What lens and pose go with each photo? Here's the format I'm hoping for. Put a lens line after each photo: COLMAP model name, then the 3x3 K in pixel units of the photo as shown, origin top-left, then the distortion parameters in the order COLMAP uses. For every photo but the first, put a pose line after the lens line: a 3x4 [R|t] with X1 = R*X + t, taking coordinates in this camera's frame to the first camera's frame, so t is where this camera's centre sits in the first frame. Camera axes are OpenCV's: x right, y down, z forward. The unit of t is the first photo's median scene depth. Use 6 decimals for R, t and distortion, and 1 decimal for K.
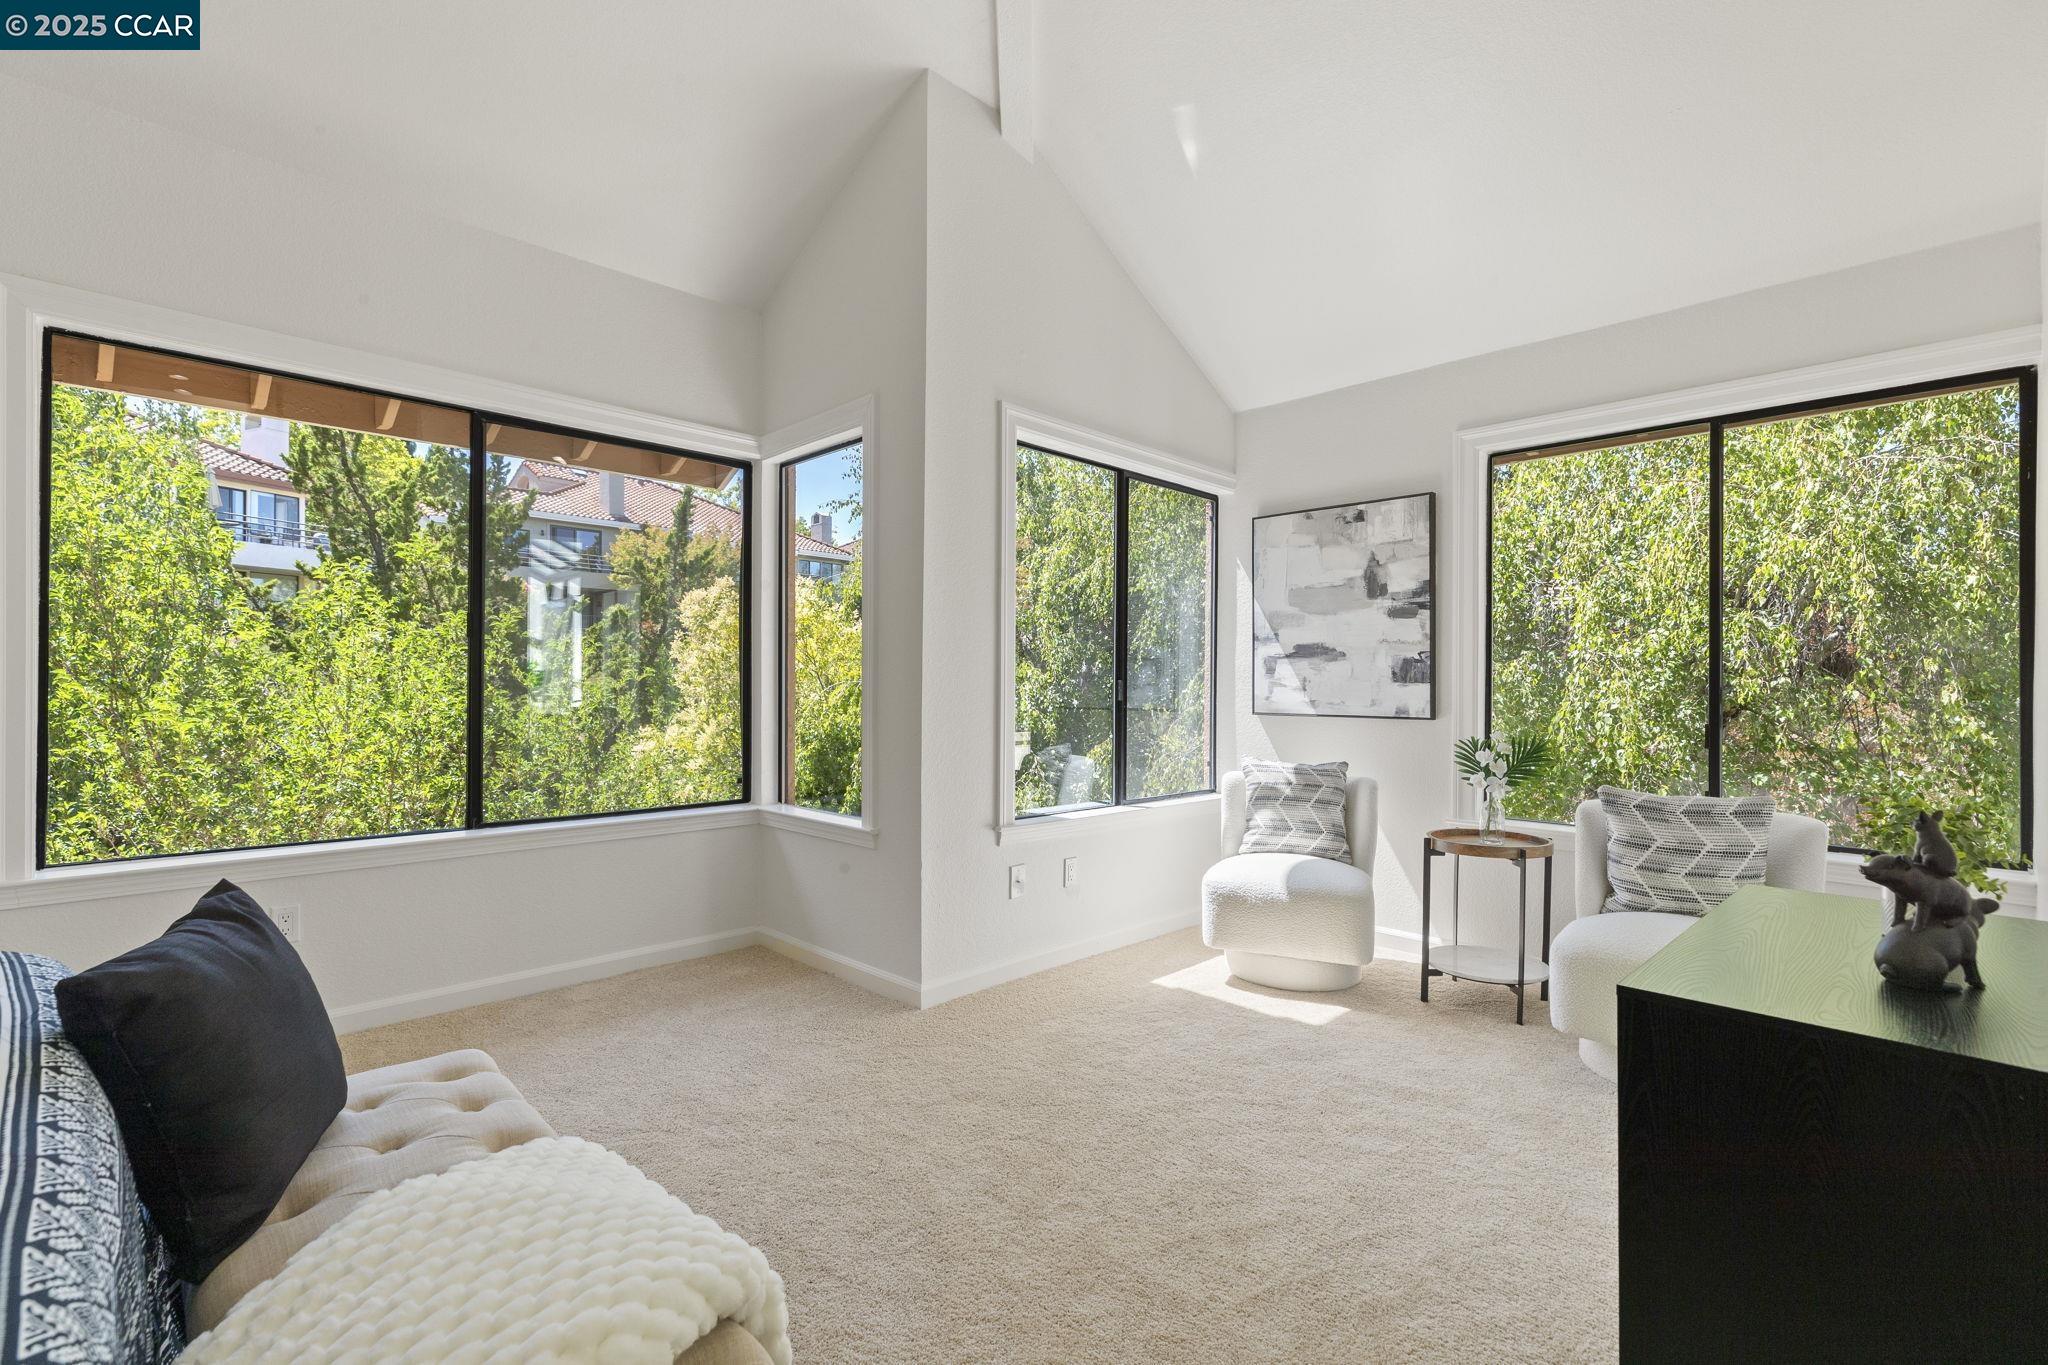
lens RADIAL K [[945.5, 0, 1017.9], [0, 945.5, 667.0], [0, 0, 1]] dist [0.003500, -0.001214]
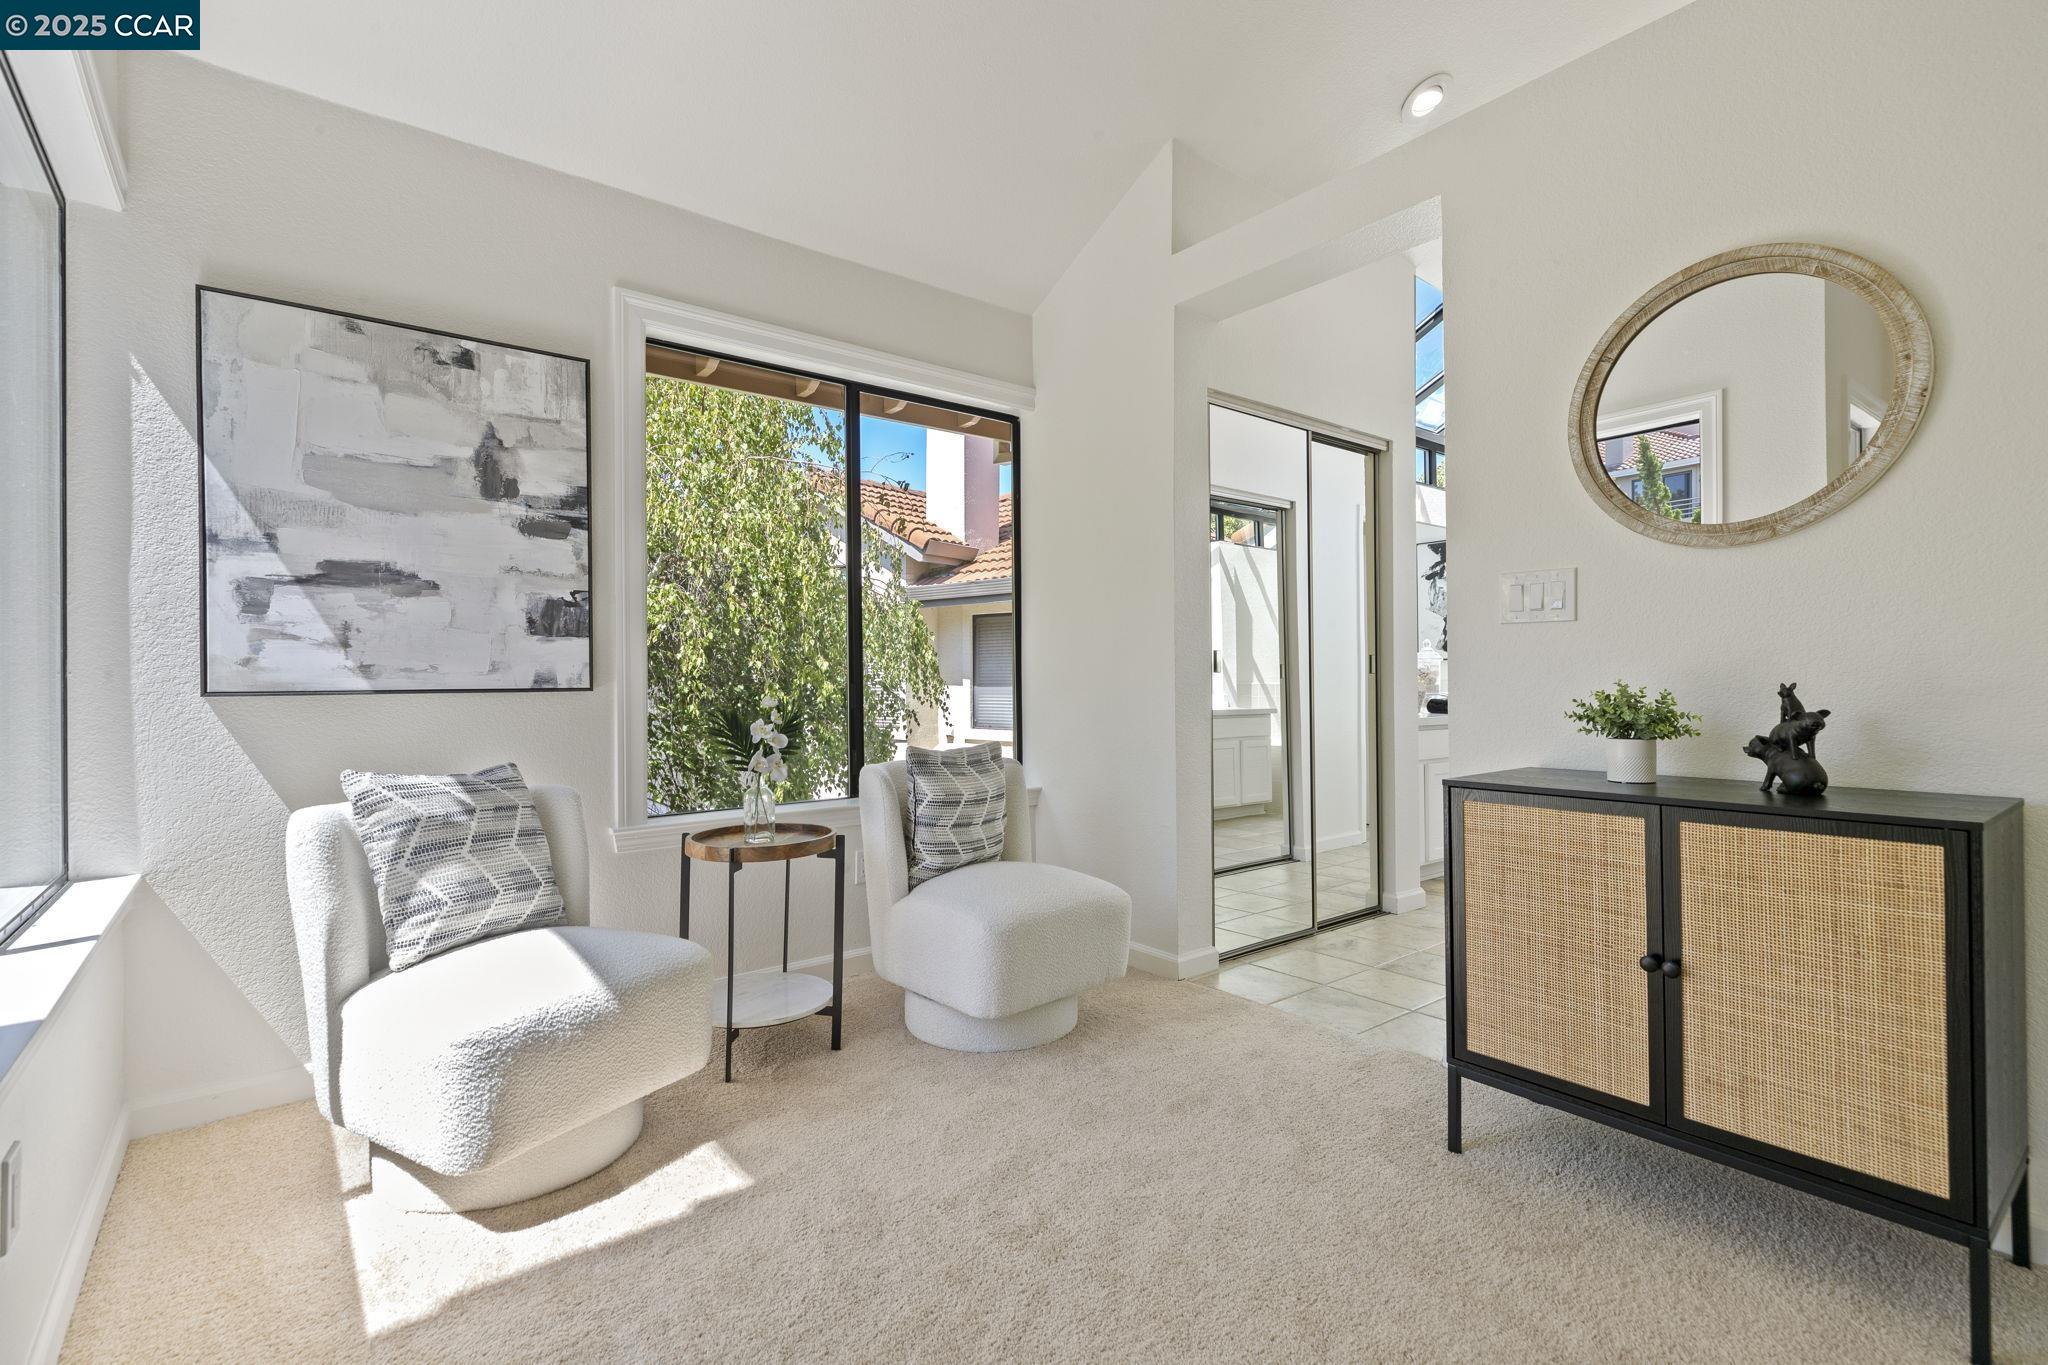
lens RADIAL K [[945.5, 0, 1017.9], [0, 945.5, 667.0], [0, 0, 1]] dist [0.003500, -0.001214]
pose [[0.091545, 0.008660, 0.995763, -0.214816], [-0.005145, 0.999953, -0.008224, 0.041883], [-0.995788, -0.004370, 0.091586, 0.613365]]
